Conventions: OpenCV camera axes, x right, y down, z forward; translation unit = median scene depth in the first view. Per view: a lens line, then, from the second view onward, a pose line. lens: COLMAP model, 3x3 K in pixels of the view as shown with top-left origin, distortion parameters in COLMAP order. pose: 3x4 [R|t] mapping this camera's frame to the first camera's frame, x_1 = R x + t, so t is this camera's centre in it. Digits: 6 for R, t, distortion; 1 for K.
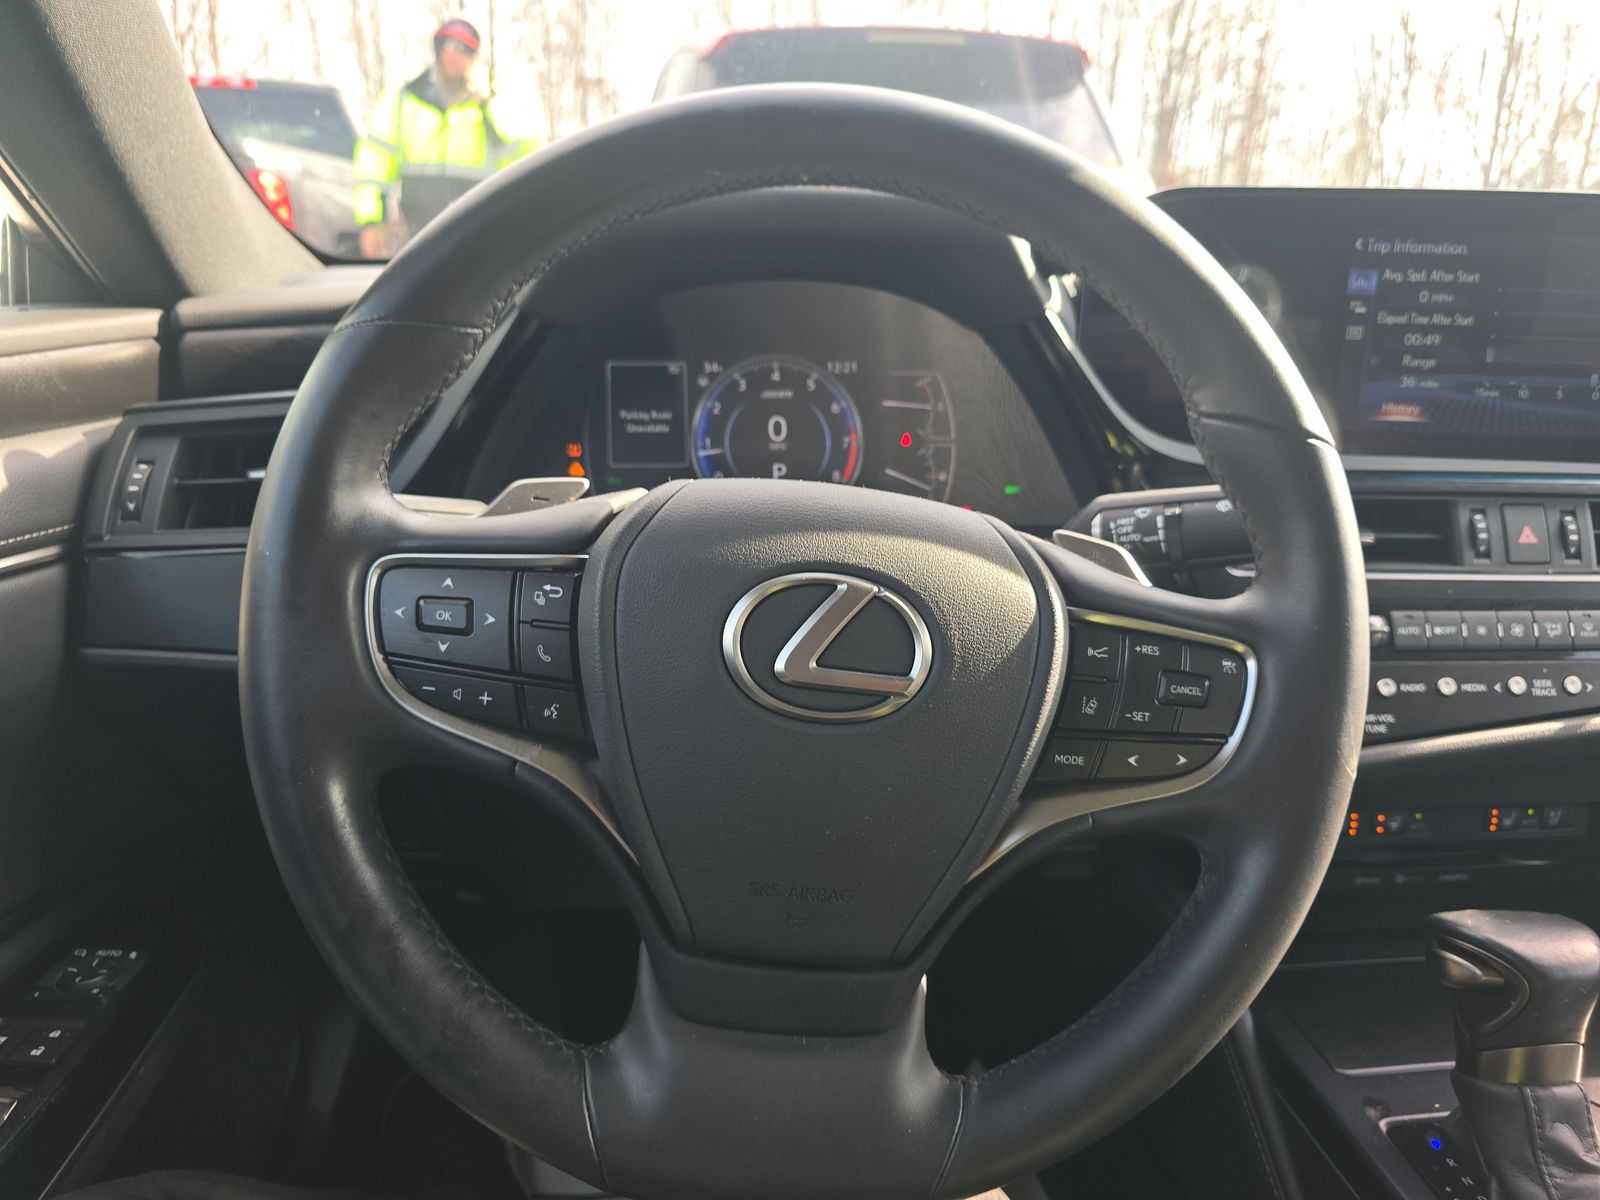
lens RADIAL K [[1057.1, 0, 796.8], [0, 1057.1, 598.1], [0, 0, 1]] dist [-0.005318, 0.001794]
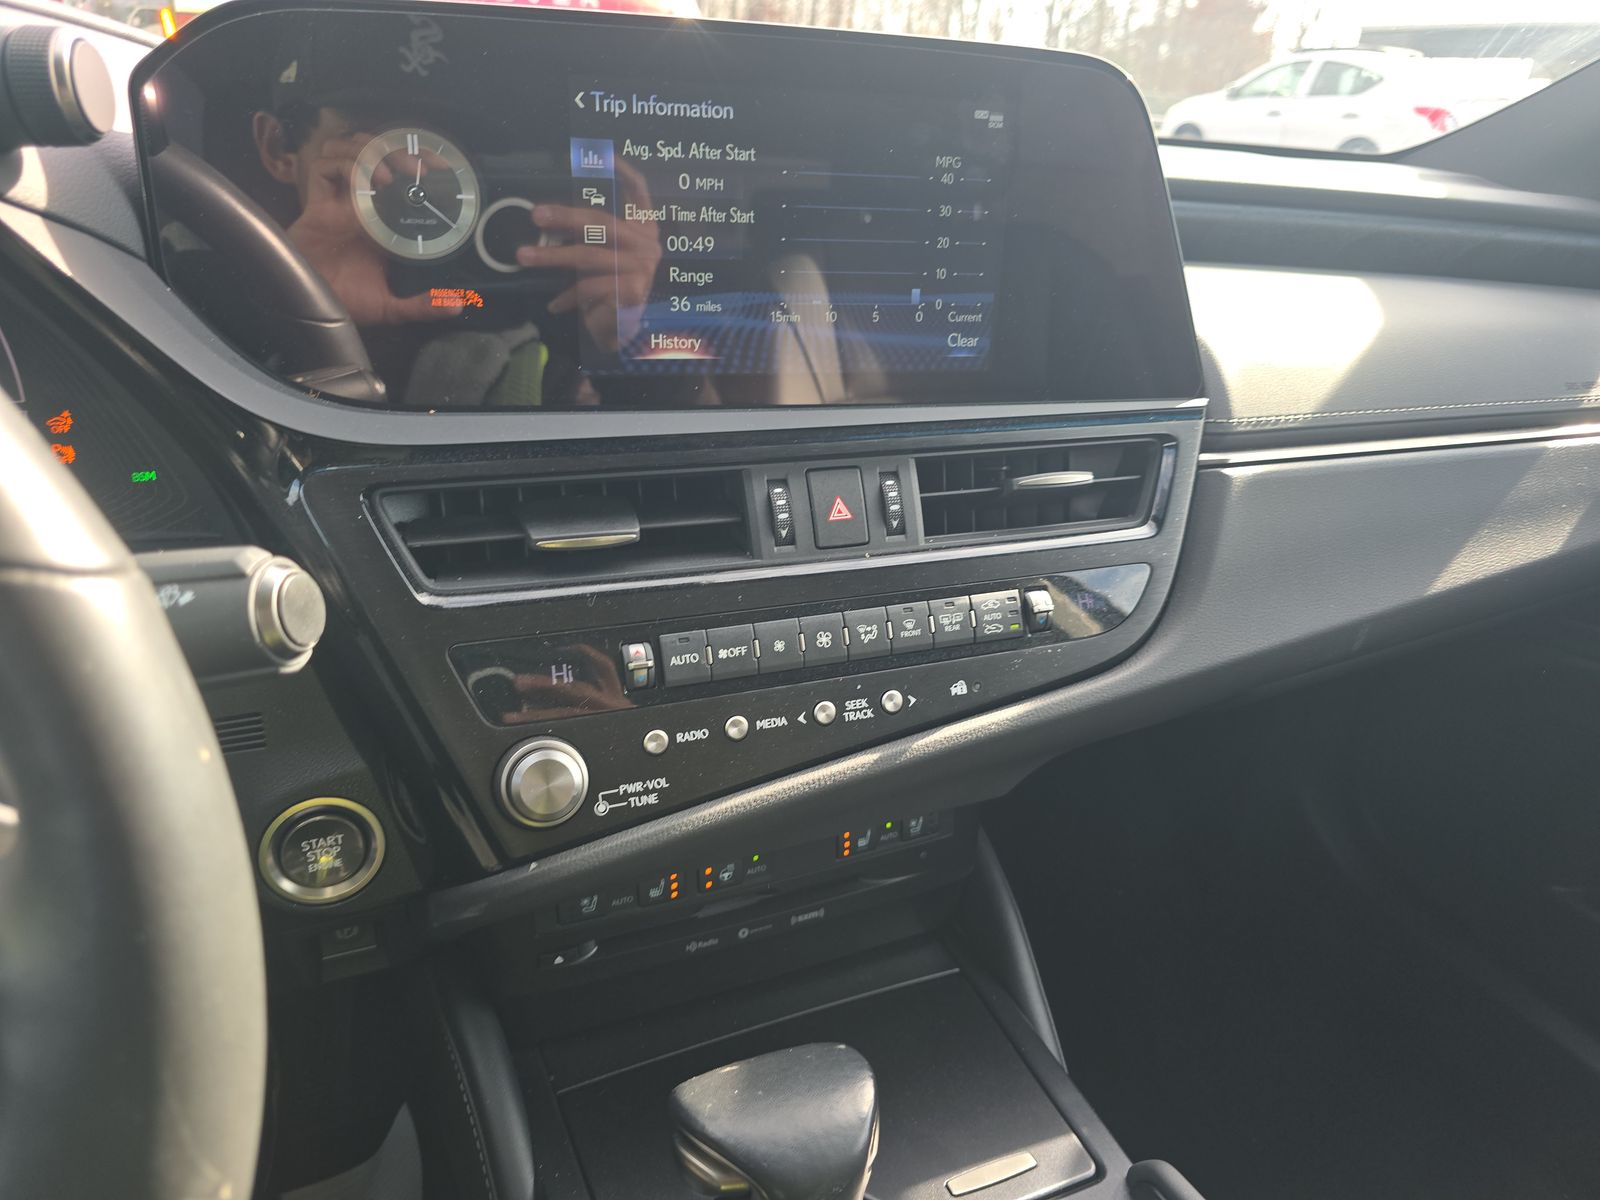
lens RADIAL K [[1057.1, 0, 803.0], [0, 1057.1, 602.2], [0, 0, 1]] dist [-0.005318, 0.001794]
pose [[0.944700, -0.111324, 0.308464, 0.423437], [0.064775, 0.985430, 0.157261, -0.115750], [-0.321476, -0.128583, 0.938147, 0.279294]]
